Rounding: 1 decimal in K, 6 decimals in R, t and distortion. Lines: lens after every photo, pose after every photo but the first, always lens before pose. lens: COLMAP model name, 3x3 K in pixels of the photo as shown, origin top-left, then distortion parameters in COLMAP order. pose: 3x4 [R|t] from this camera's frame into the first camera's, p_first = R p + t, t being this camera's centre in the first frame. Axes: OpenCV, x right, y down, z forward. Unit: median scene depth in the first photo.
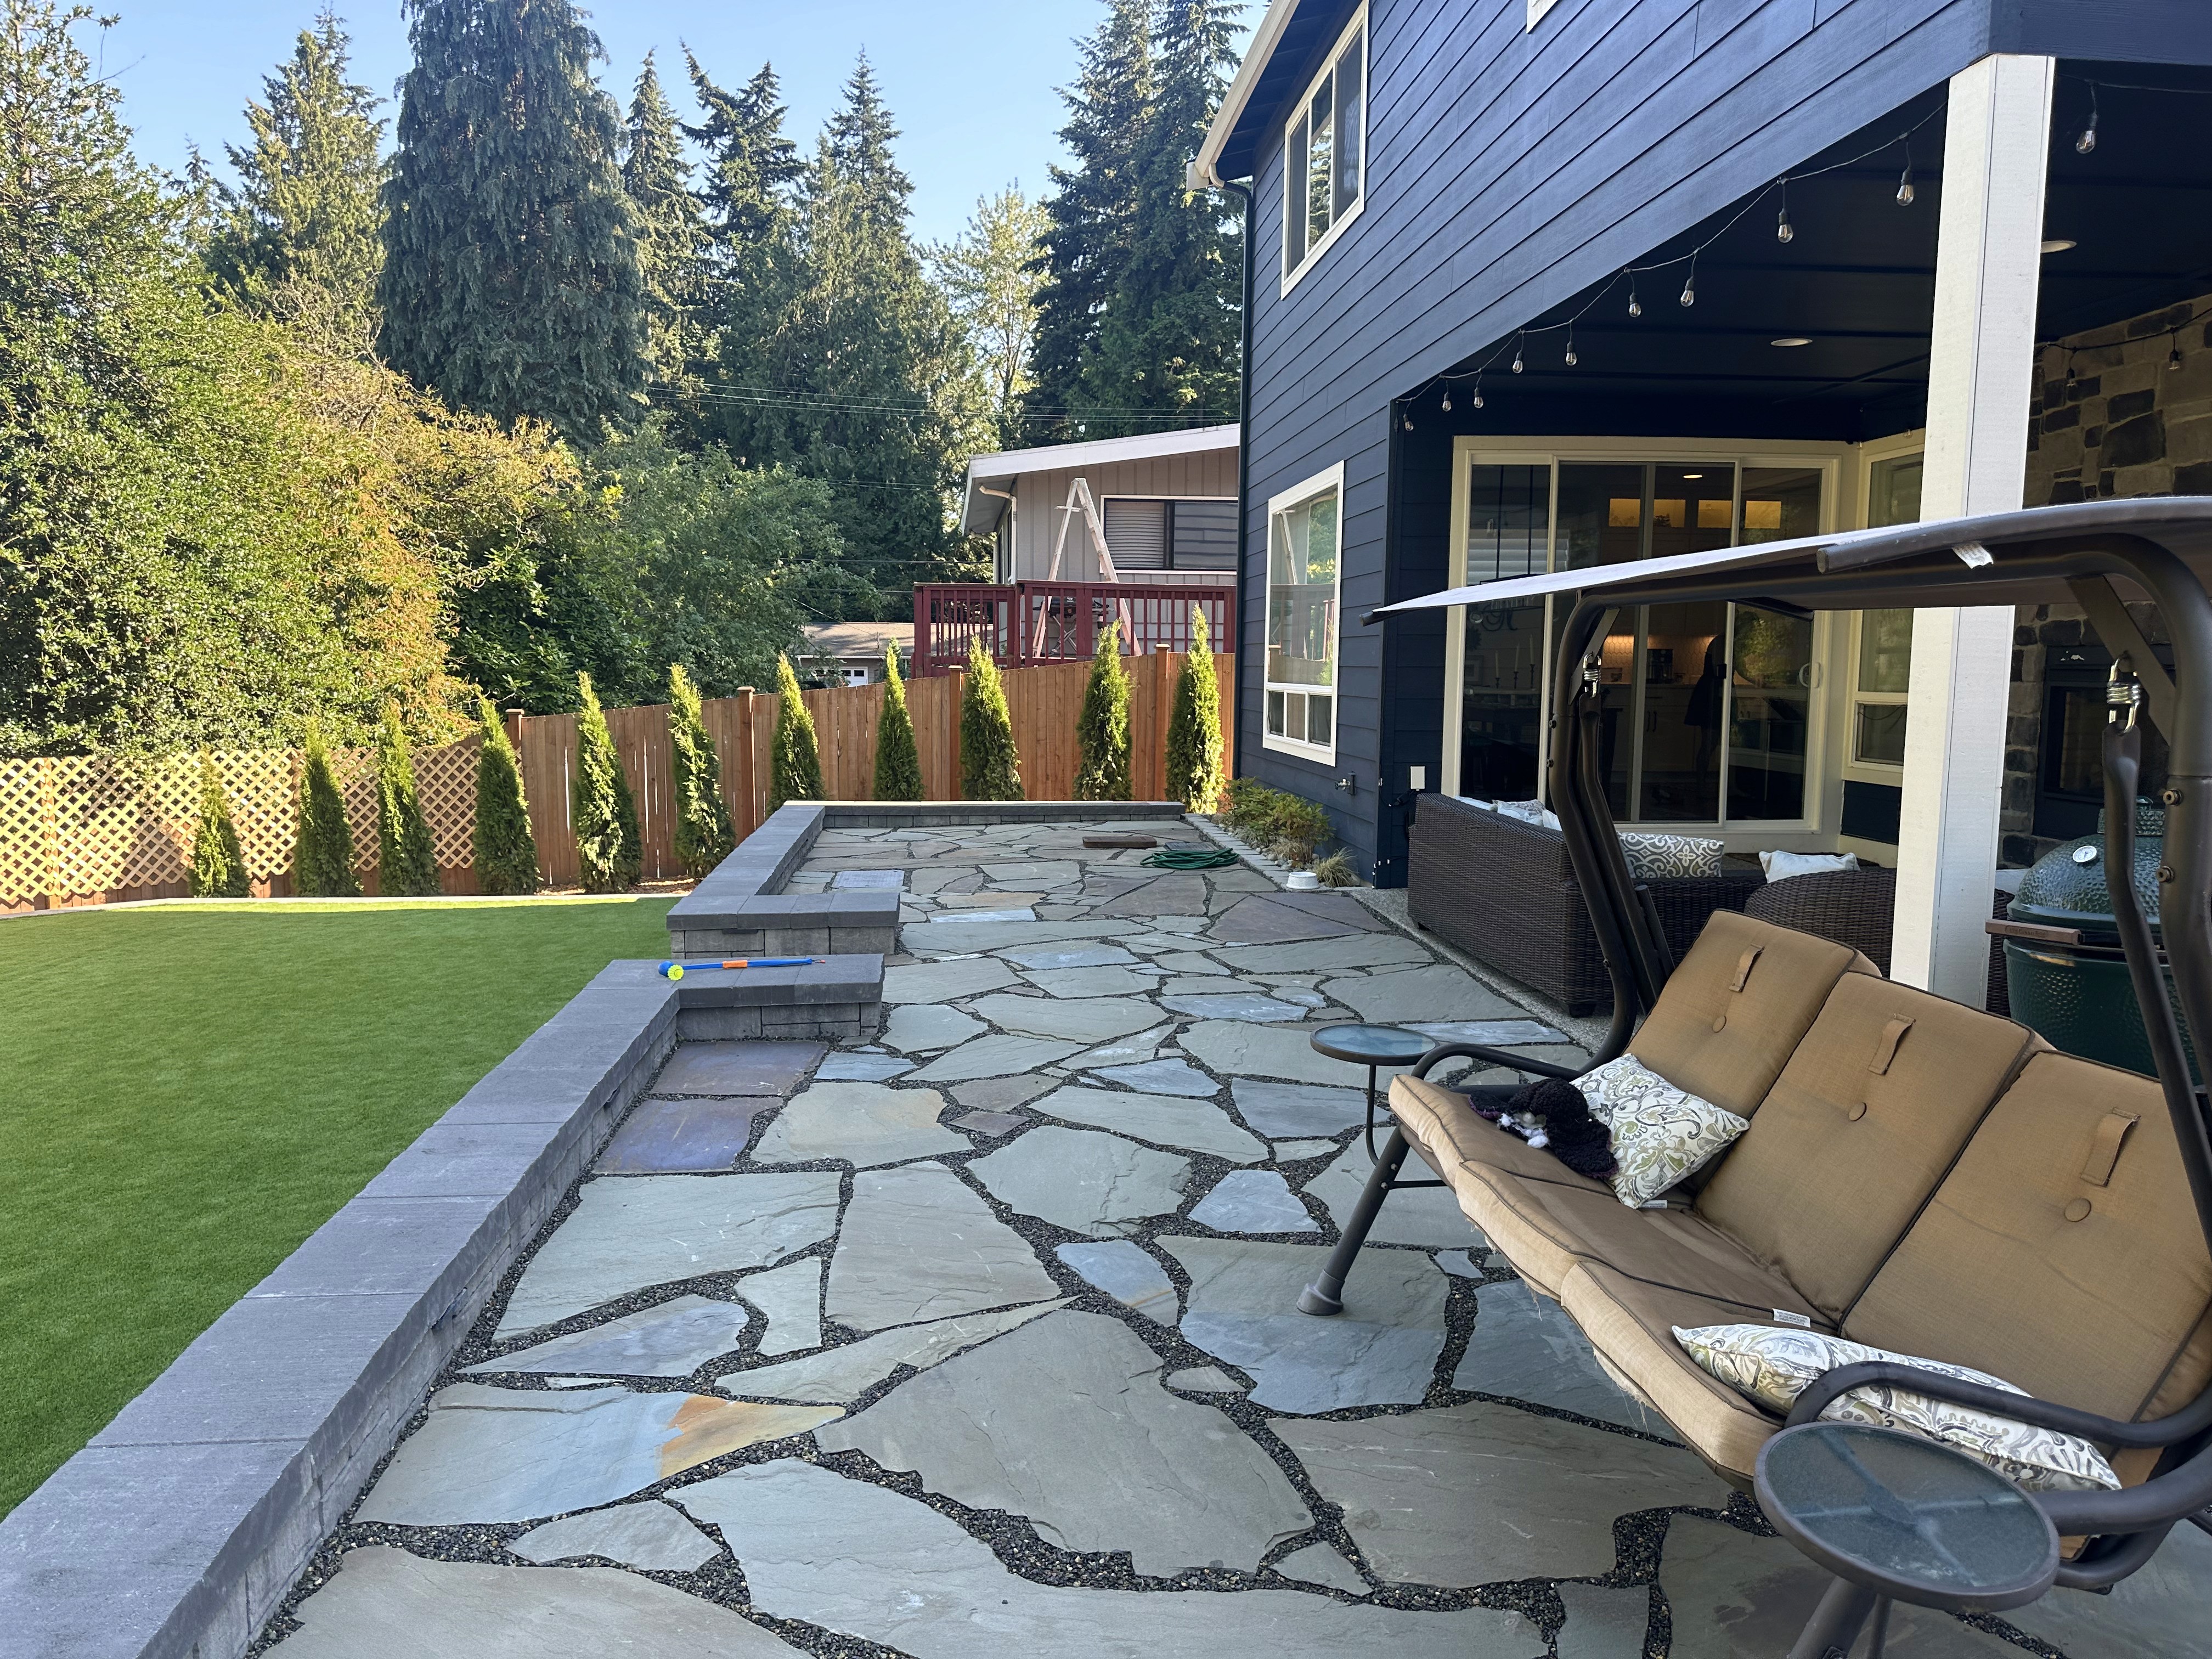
lens RADIAL K [[1550.2, 0, 1095.0], [0, 1550.2, 822.1], [0, 0, 1]] dist [0.122977, -0.177030]
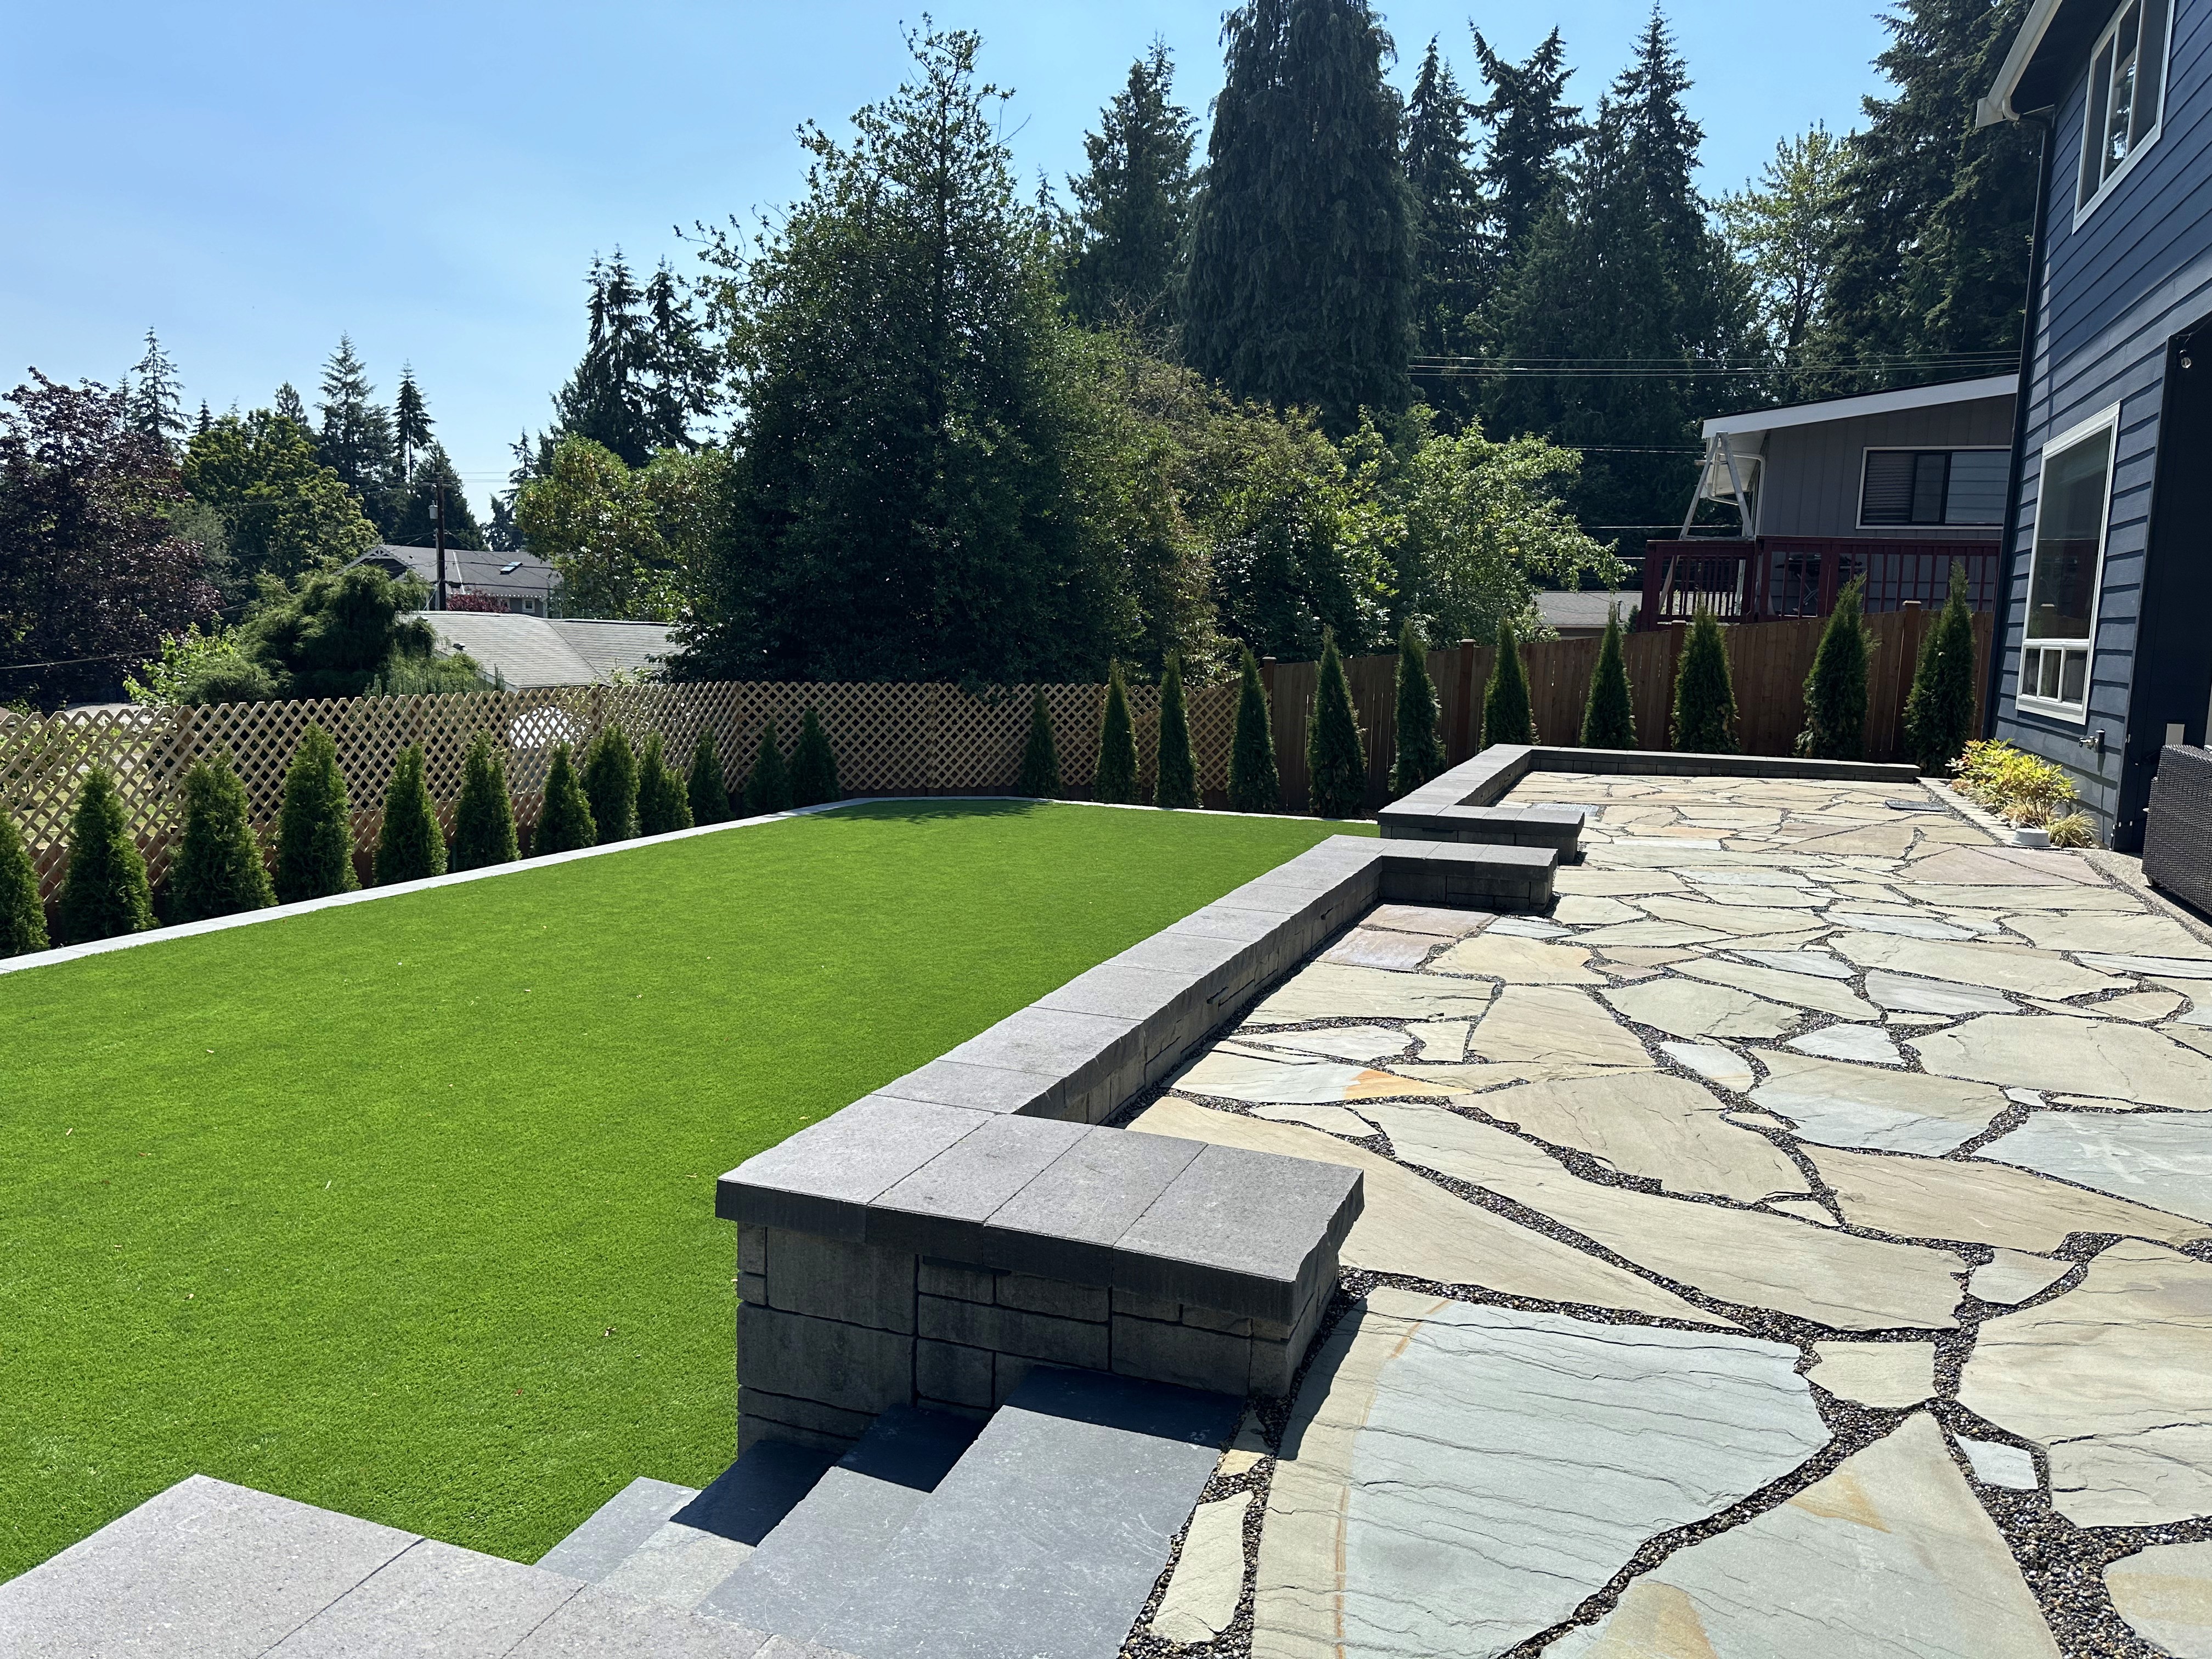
lens RADIAL K [[1558.1, 0, 1117.3], [0, 1558.1, 820.5], [0, 0, 1]] dist [0.090295, -0.112175]
pose [[0.901348, 0.072103, -0.427051, 0.046127], [-0.066133, 0.997395, 0.028816, 0.037297], [0.428016, 0.002268, 0.903768, -0.137854]]
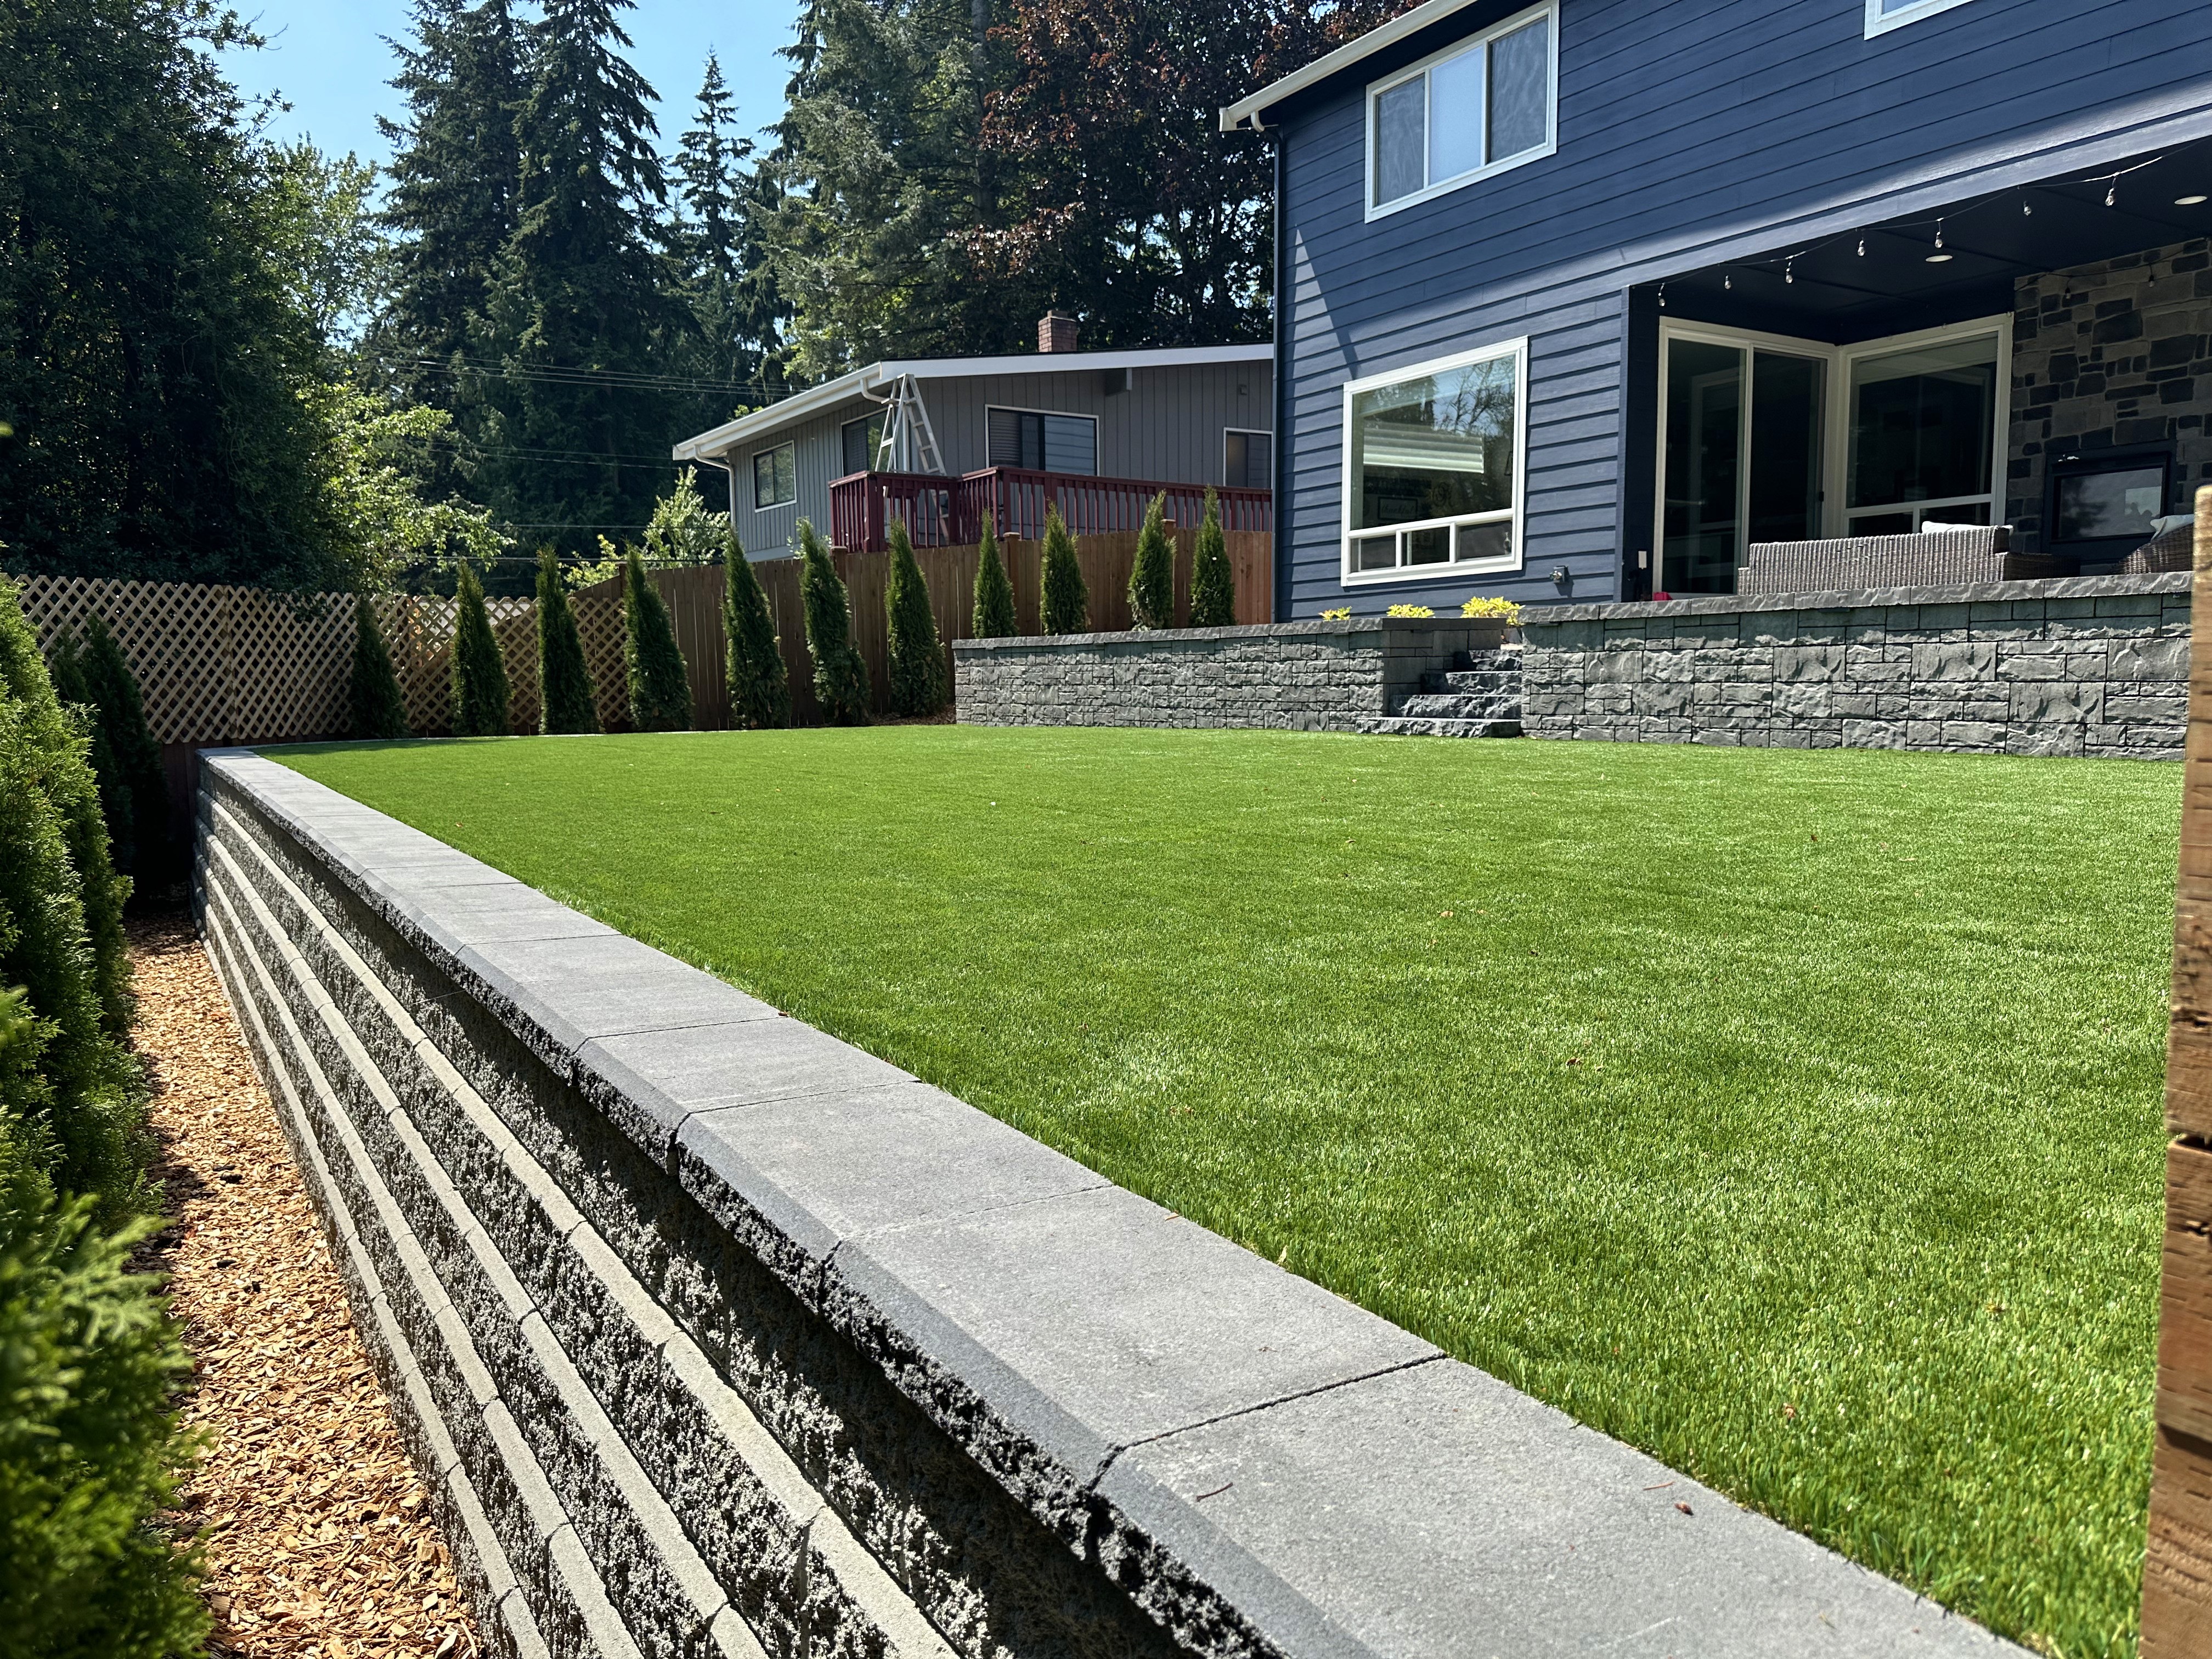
lens RADIAL K [[1558.1, 0, 1117.3], [0, 1558.1, 820.5], [0, 0, 1]] dist [0.090295, -0.112175]
pose [[0.884476, -0.059102, 0.462827, -0.896407], [0.066208, 0.997805, 0.000893, 0.176331], [-0.461864, 0.029853, 0.886448, -0.032008]]
